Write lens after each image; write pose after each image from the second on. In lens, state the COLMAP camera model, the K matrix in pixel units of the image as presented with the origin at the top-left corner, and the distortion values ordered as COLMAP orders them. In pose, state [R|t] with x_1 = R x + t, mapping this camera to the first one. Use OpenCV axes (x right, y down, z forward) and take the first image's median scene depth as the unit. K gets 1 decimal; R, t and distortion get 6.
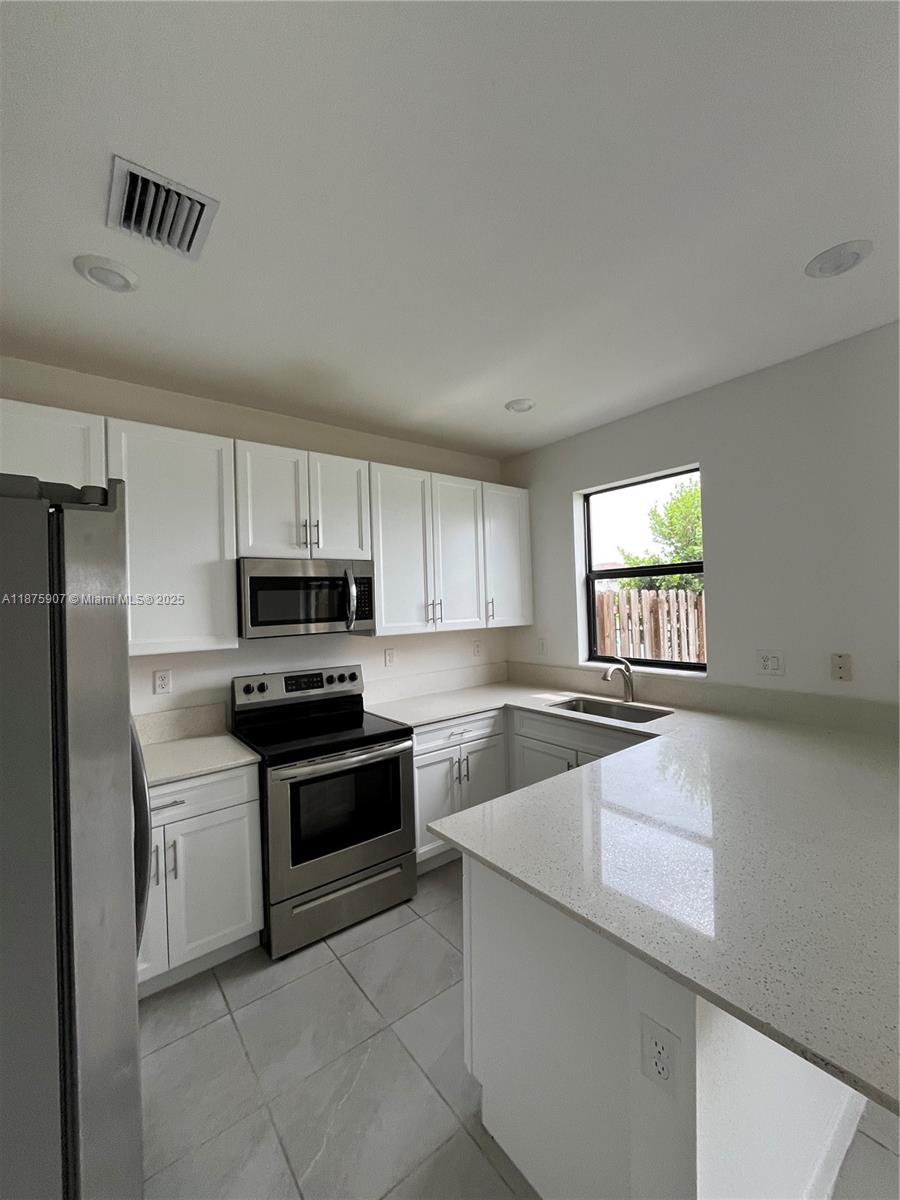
lens RADIAL K [[485.1, 0, 452.2], [0, 485.1, 599.0], [0, 0, 1]] dist [-0.001494, 0.000166]
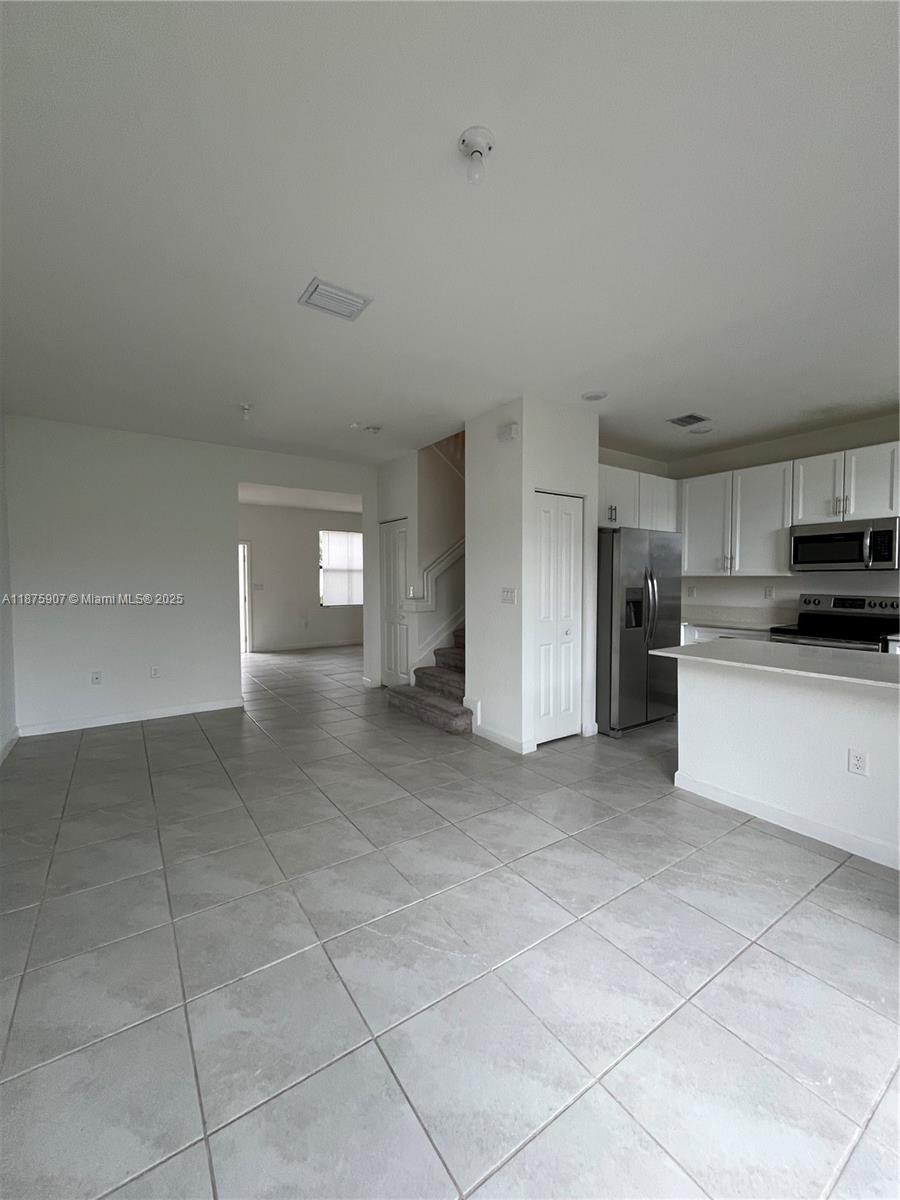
lens RADIAL K [[485.1, 0, 452.2], [0, 485.1, 599.0], [0, 0, 1]] dist [-0.001494, 0.000166]
pose [[-0.054885, 0.070662, -0.995989, 1.340670], [0.009664, 0.997484, 0.070235, 0.043135], [0.998446, -0.005770, -0.055430, -0.158423]]
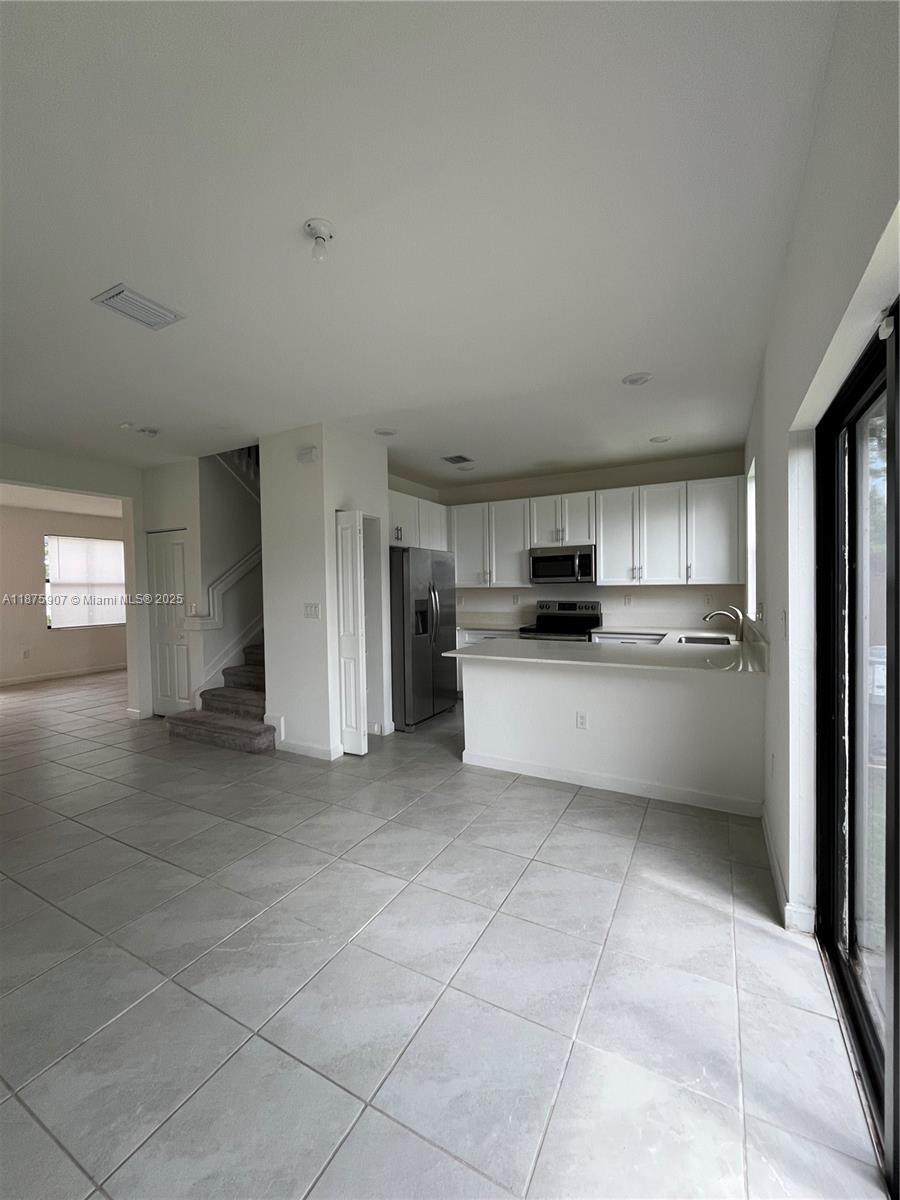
lens RADIAL K [[485.1, 0, 452.2], [0, 485.1, 599.0], [0, 0, 1]] dist [-0.001494, 0.000166]
pose [[0.404439, 0.048310, -0.913288, 1.443531], [0.010059, 0.998309, 0.057262, 0.018168], [0.914510, -0.032346, 0.403269, -0.280654]]
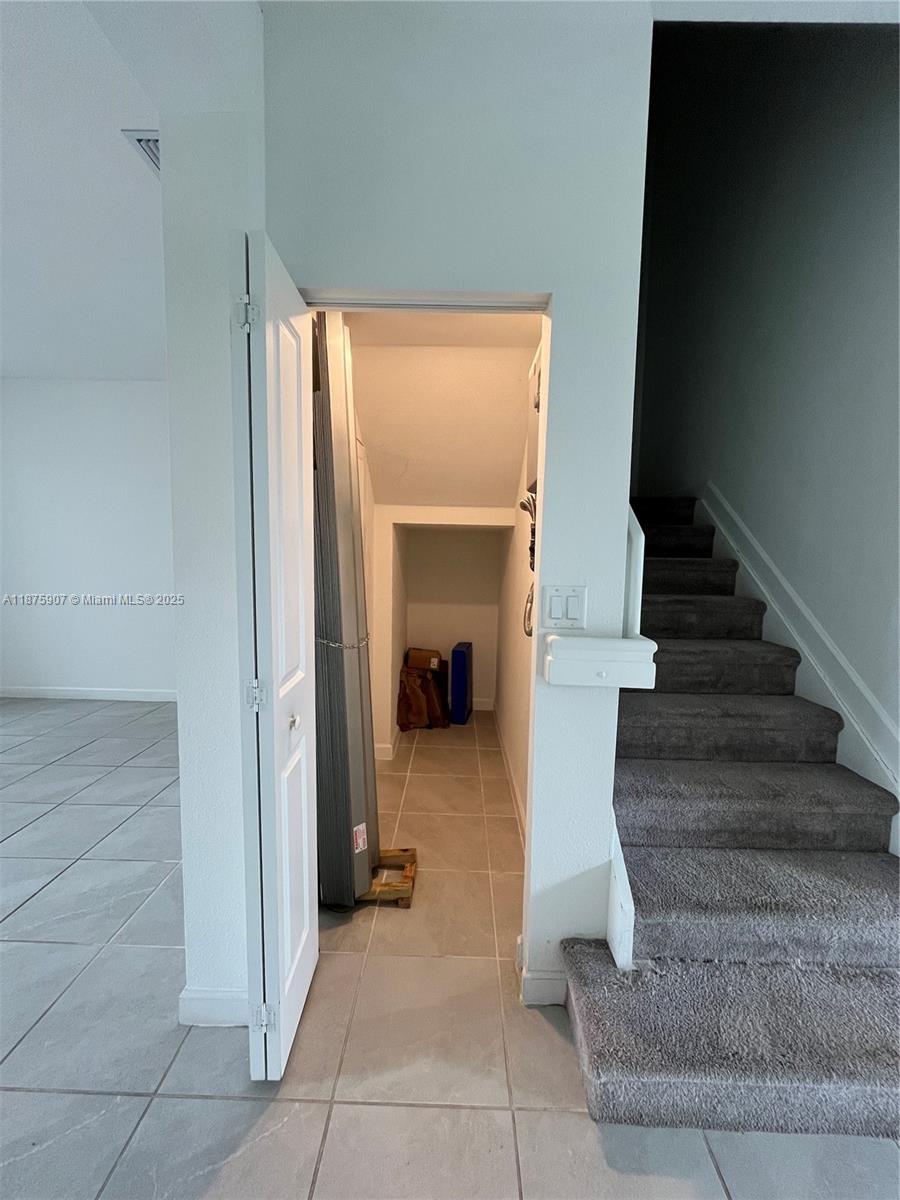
lens RADIAL K [[485.1, 0, 452.2], [0, 485.1, 599.0], [0, 0, 1]] dist [-0.001494, 0.000166]
pose [[0.782507, 0.110158, -0.612819, -0.457682], [-0.042230, 0.991349, 0.124276, 0.082209], [0.621208, -0.071368, 0.780390, -0.926840]]
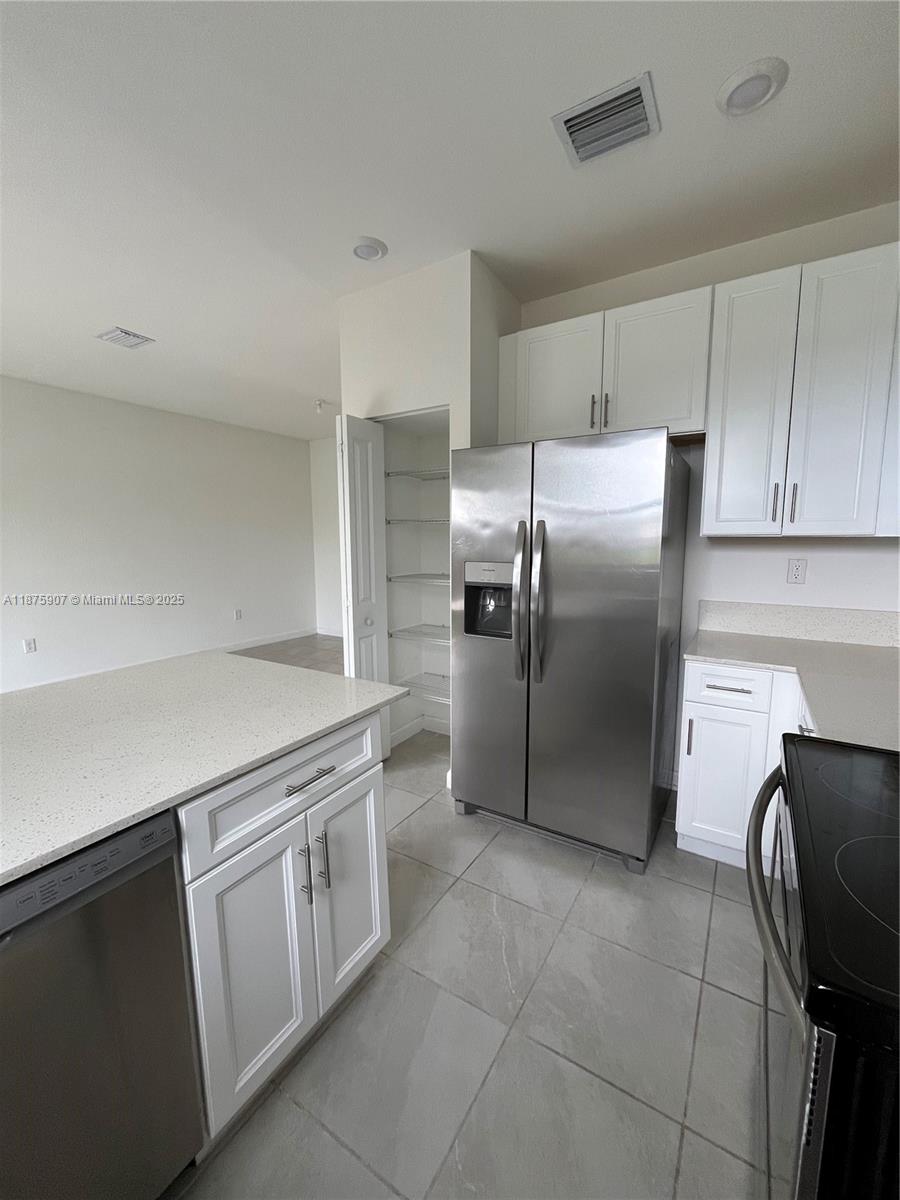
lens RADIAL K [[485.1, 0, 452.2], [0, 485.1, 599.0], [0, 0, 1]] dist [-0.001494, 0.000166]
pose [[-0.935501, 0.090320, -0.341584, 0.108546], [0.043767, 0.988952, 0.141627, 0.062078], [0.350602, 0.117542, -0.929119, 1.086375]]
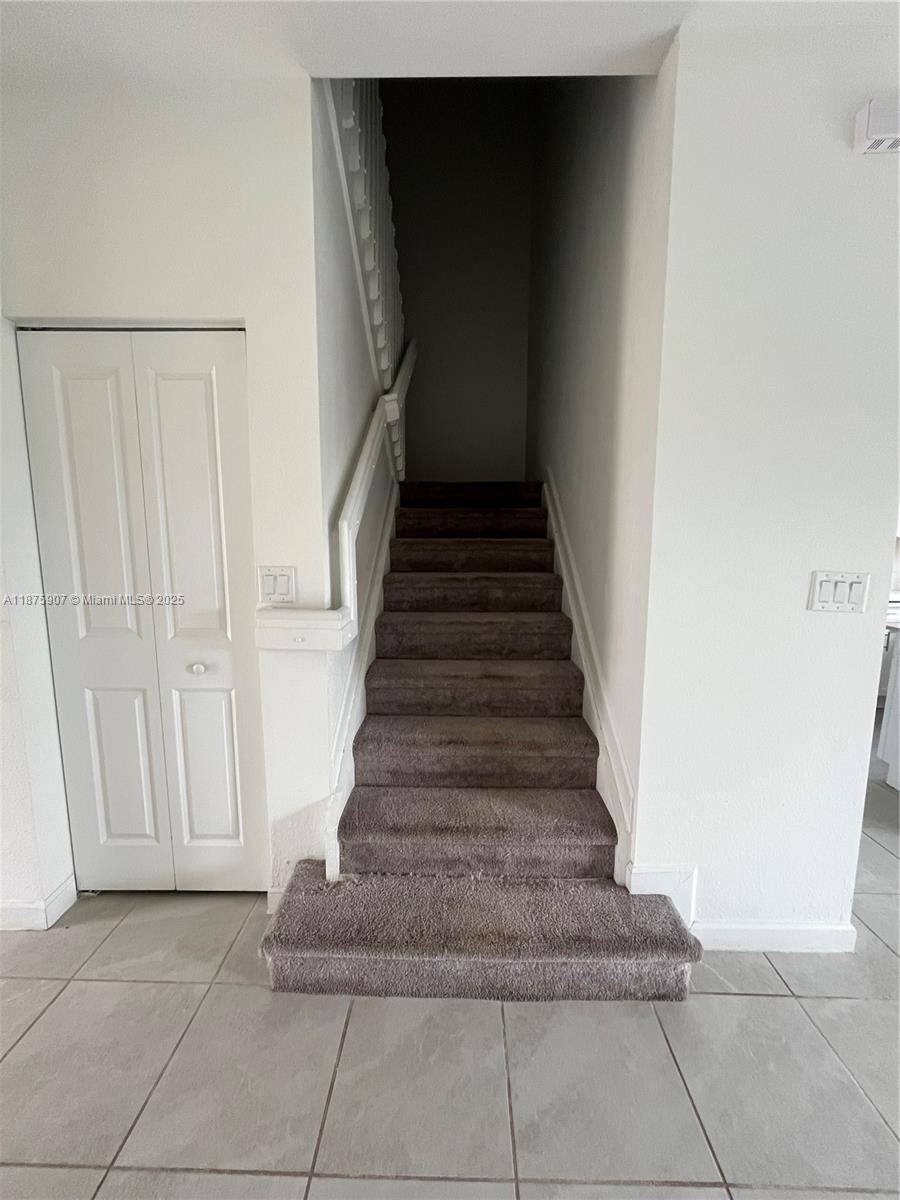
lens RADIAL K [[485.1, 0, 452.2], [0, 485.1, 599.0], [0, 0, 1]] dist [-0.001494, 0.000166]
pose [[0.777344, 0.120204, -0.617484, -0.116883], [-0.023904, 0.986510, 0.161948, 0.062720], [0.628621, -0.111129, 0.769731, -0.782635]]
